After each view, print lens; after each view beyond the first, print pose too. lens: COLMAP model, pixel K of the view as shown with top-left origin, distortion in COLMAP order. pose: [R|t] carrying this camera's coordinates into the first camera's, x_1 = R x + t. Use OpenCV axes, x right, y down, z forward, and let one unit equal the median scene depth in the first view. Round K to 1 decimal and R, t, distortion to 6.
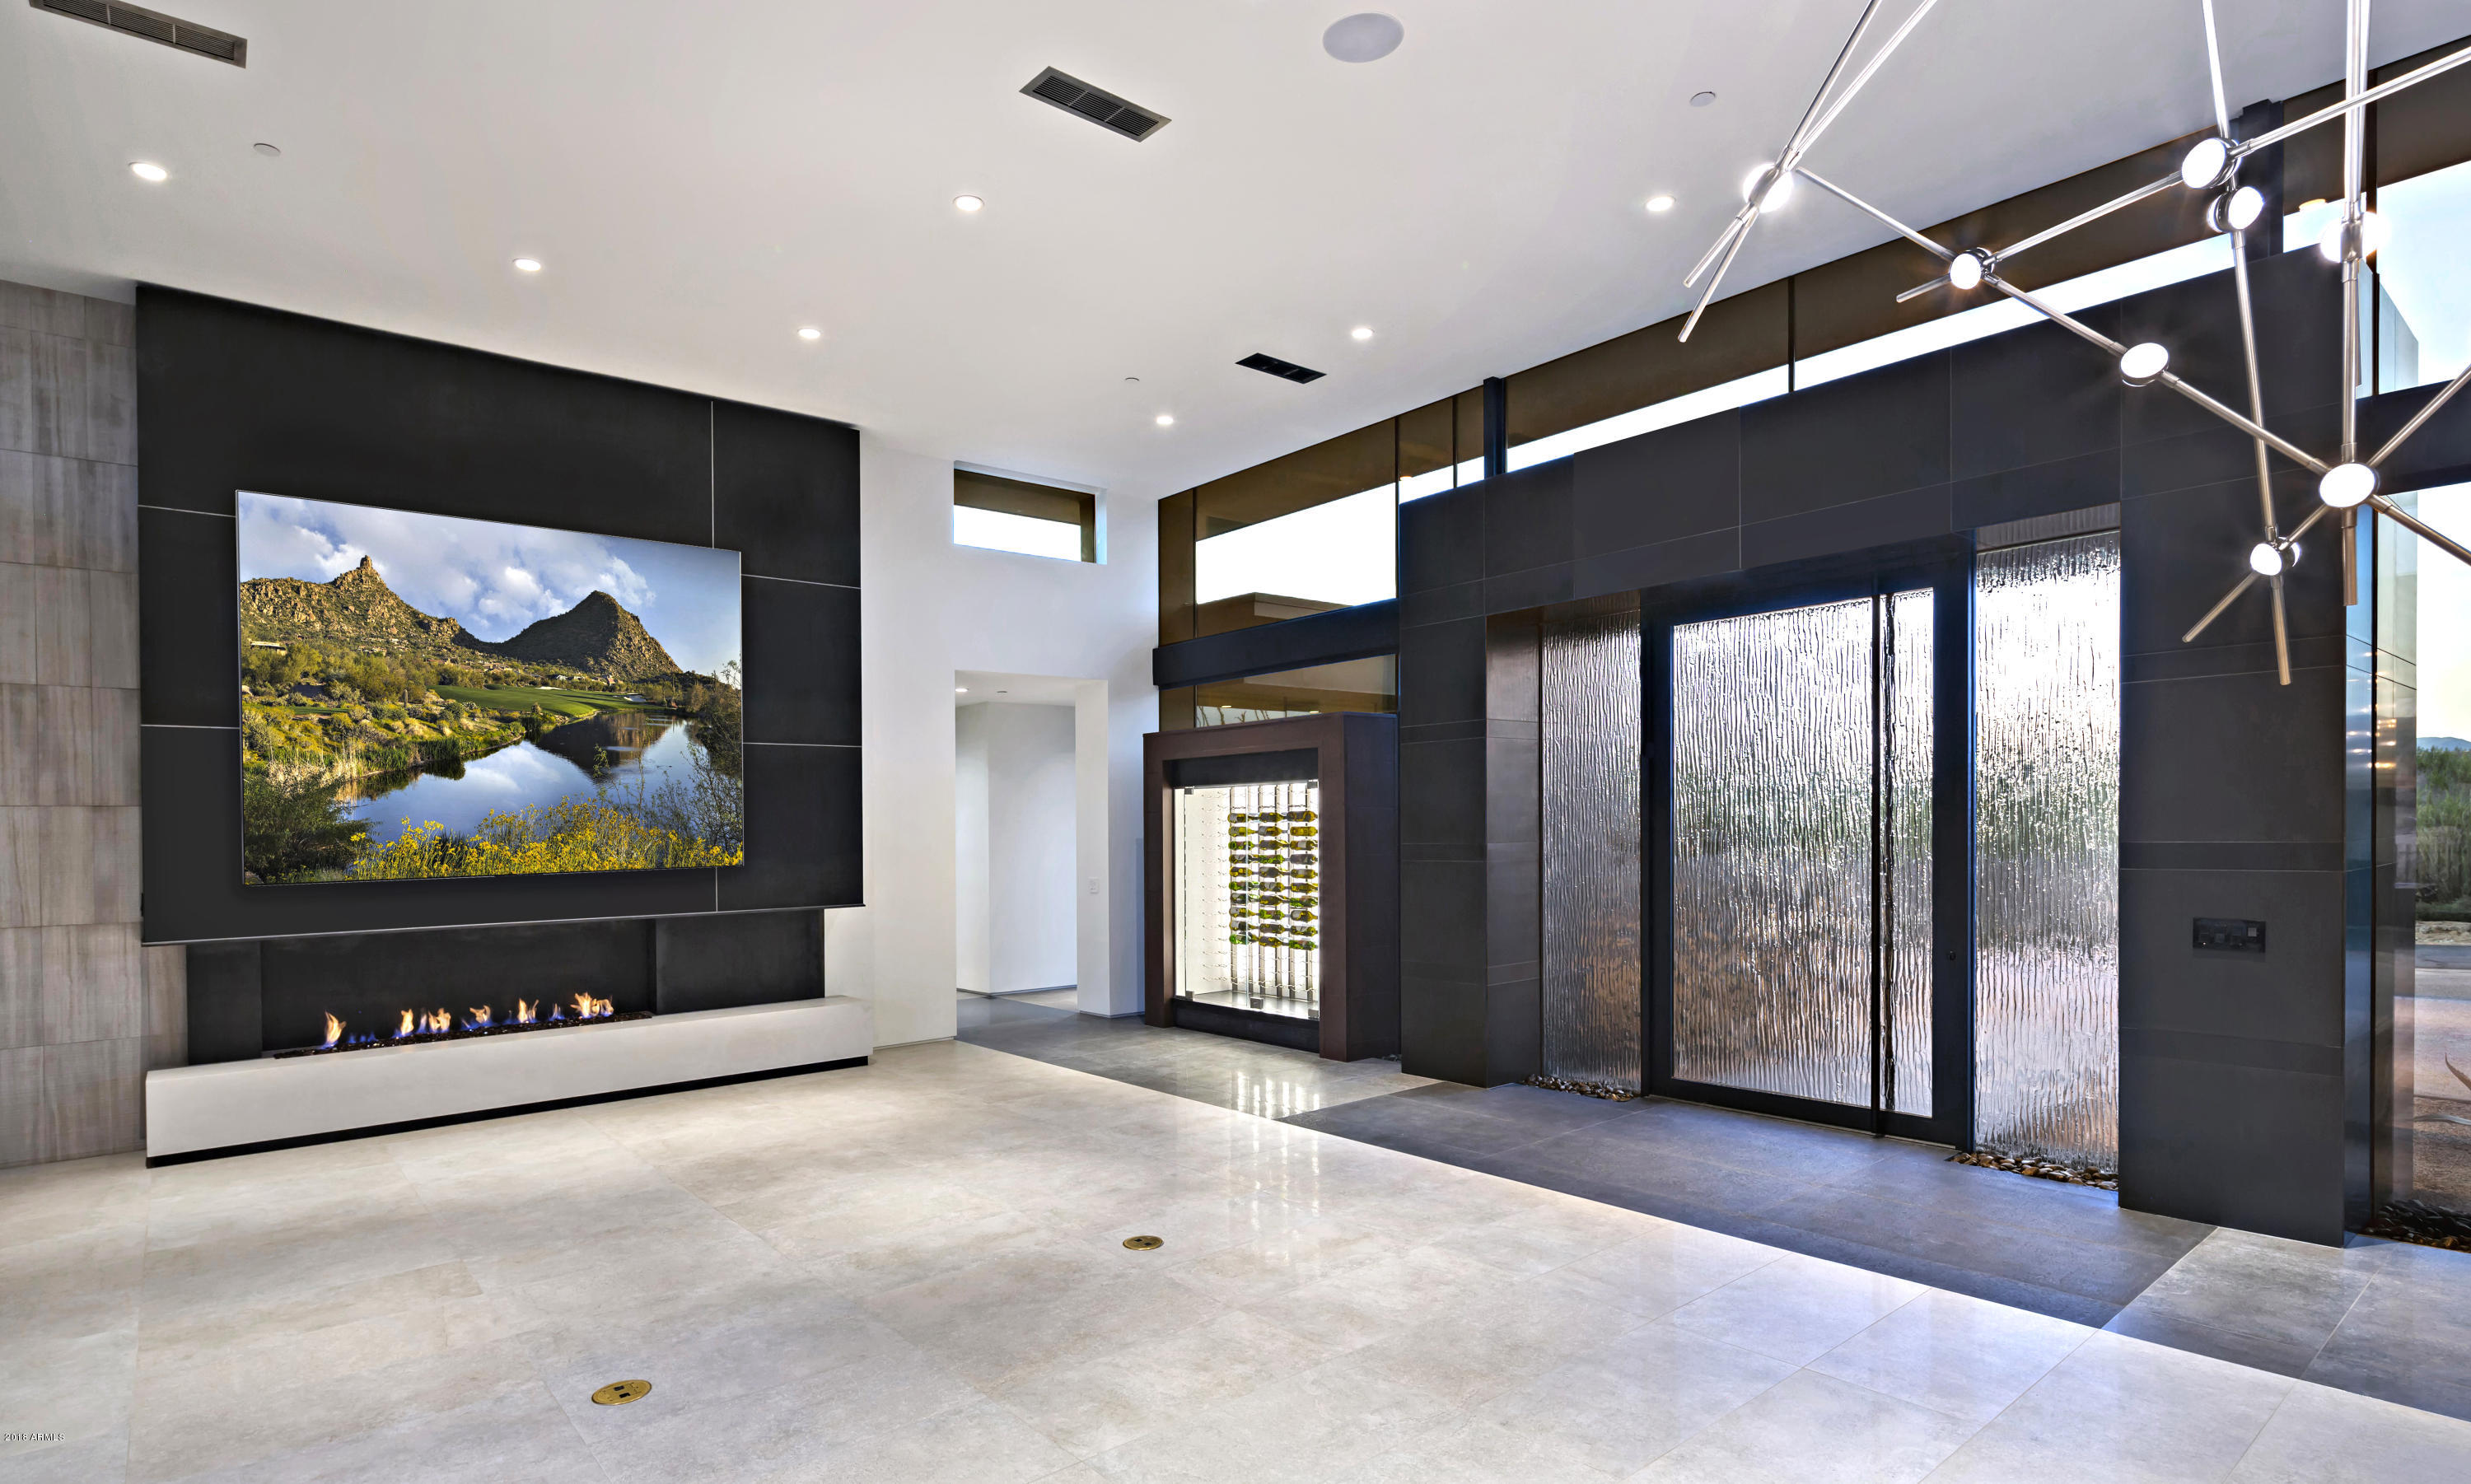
lens RADIAL K [[1265.6, 0, 1233.8], [0, 1265.6, 825.4], [0, 0, 1]] dist [0.000005, 0.000002]
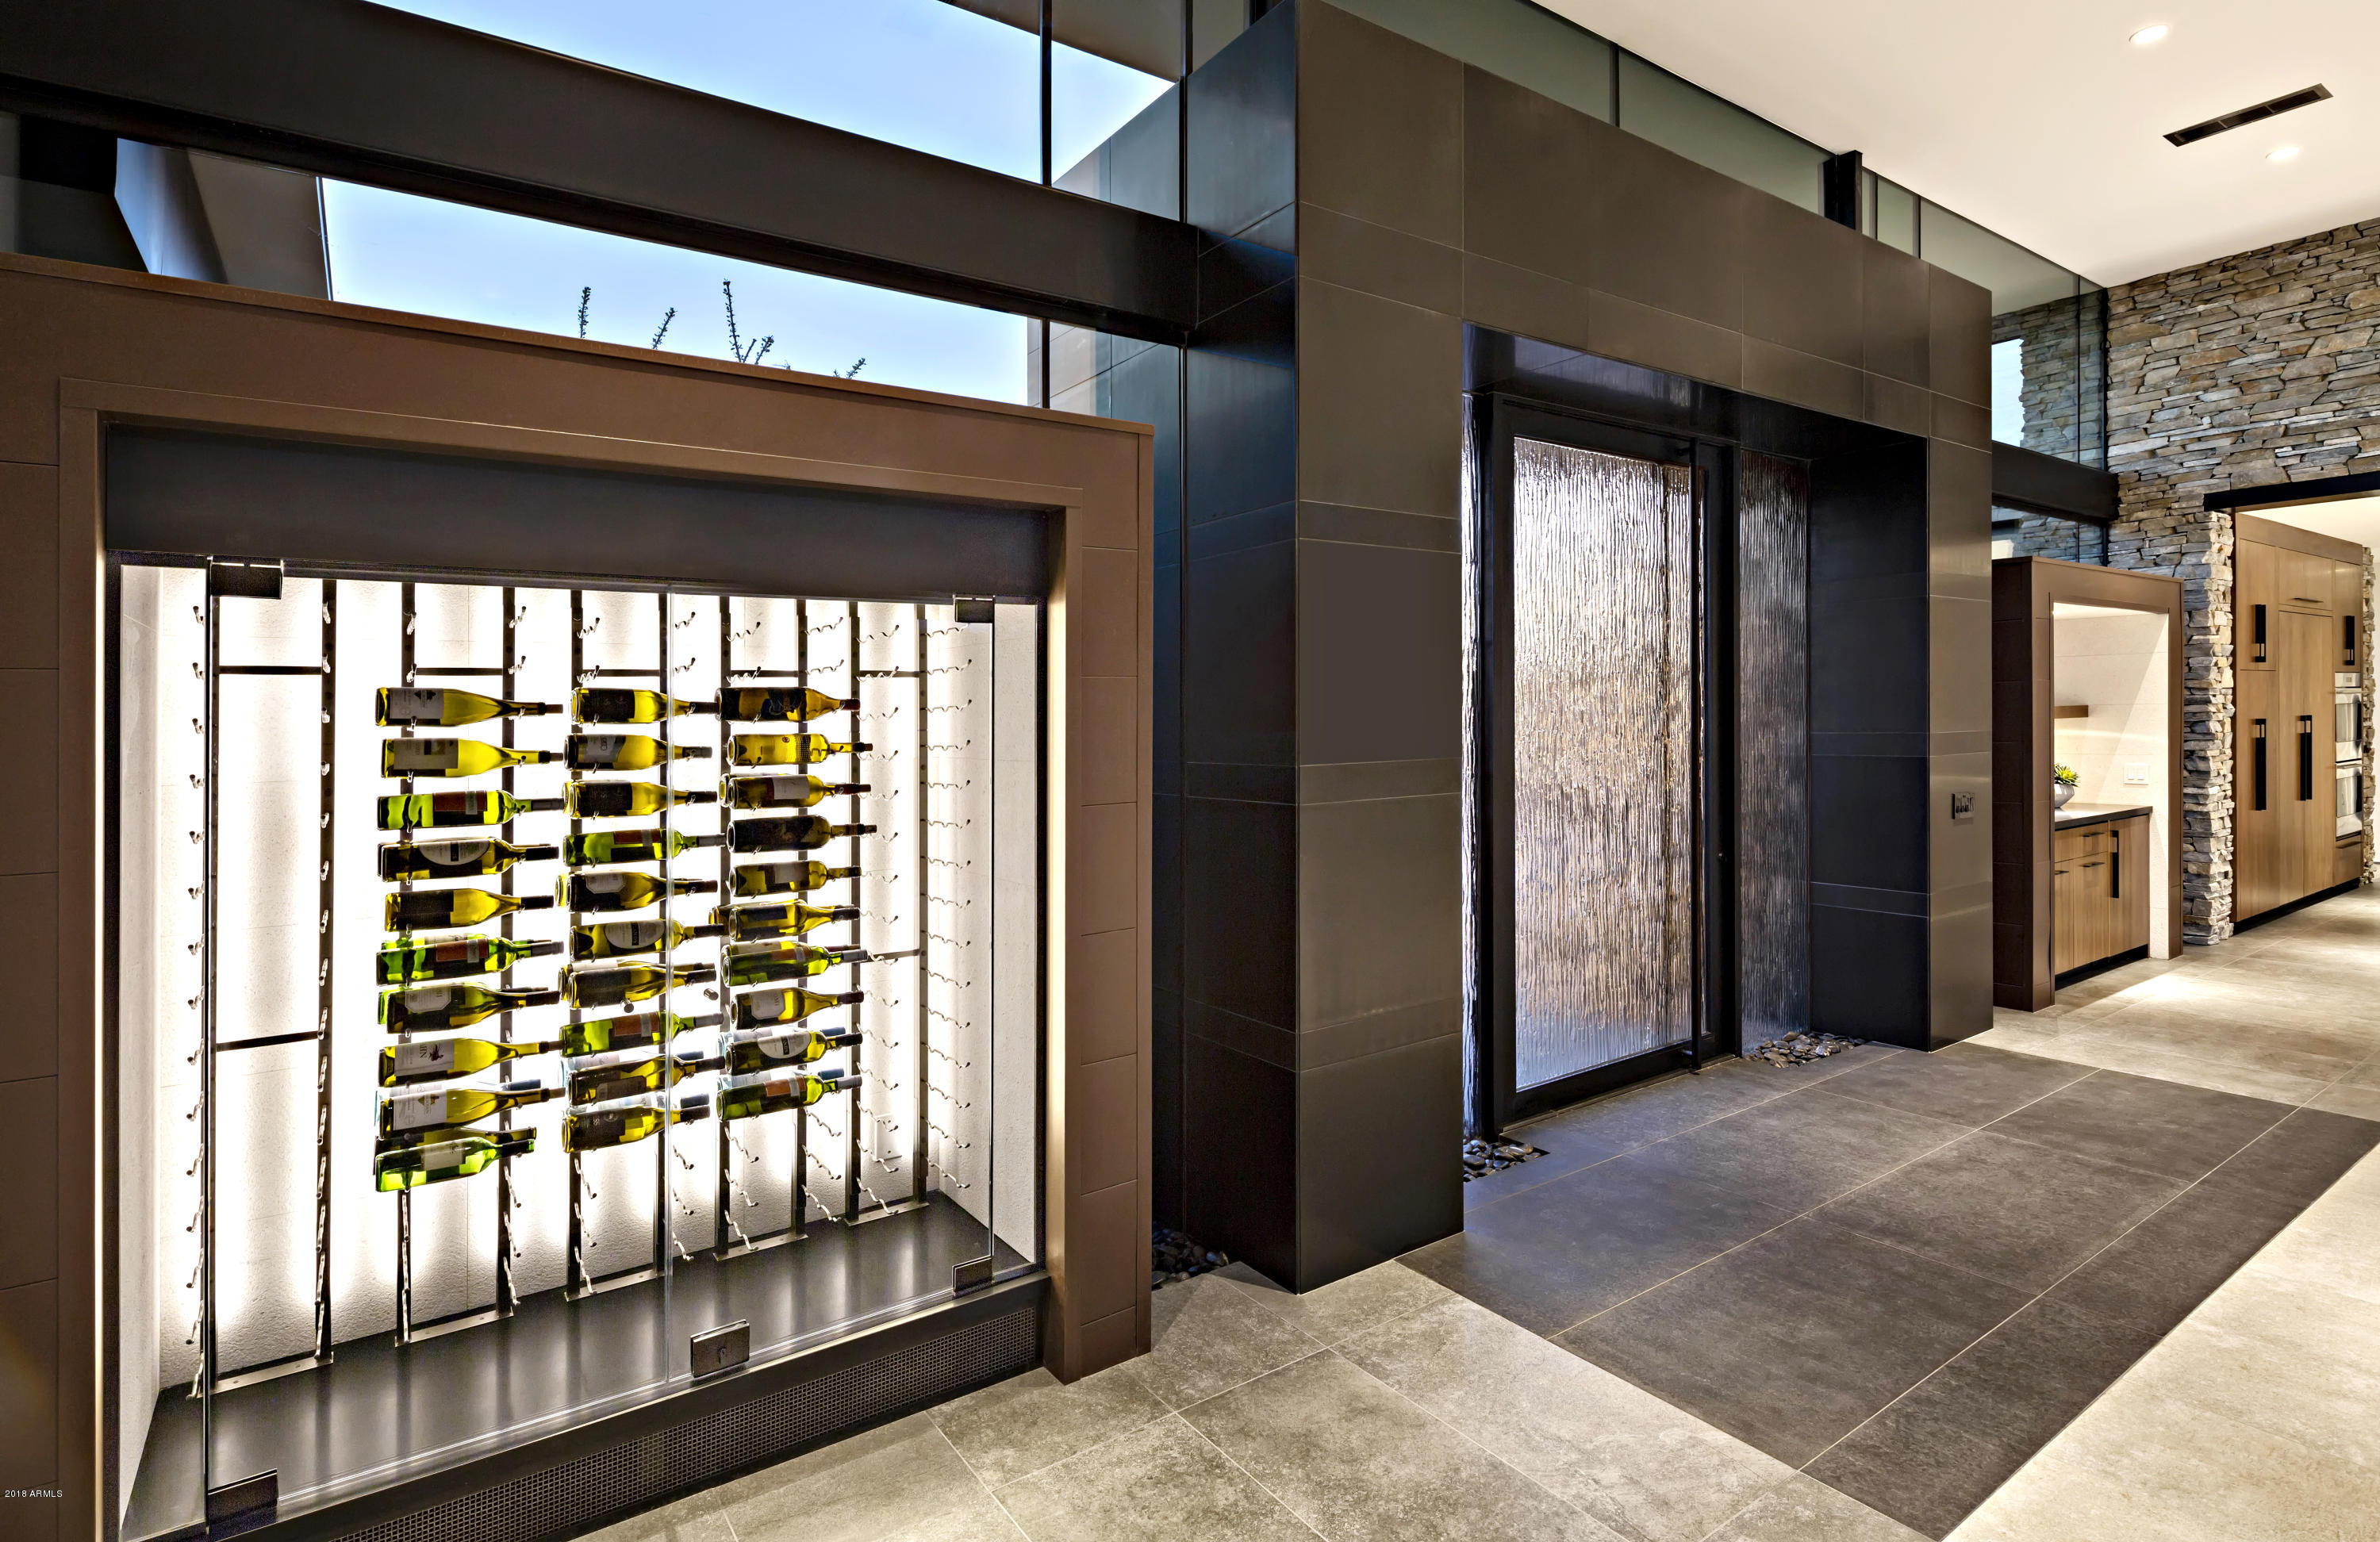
lens RADIAL K [[1177.3, 0, 1188.0], [0, 1177.3, 711.7], [0, 0, 1]] dist [0.000226, 0.000027]
pose [[0.100392, 0.009637, 0.994901, -0.238255], [0.009239, 0.999901, -0.010618, -0.000668], [-0.994905, 0.010257, 0.100293, 0.857312]]
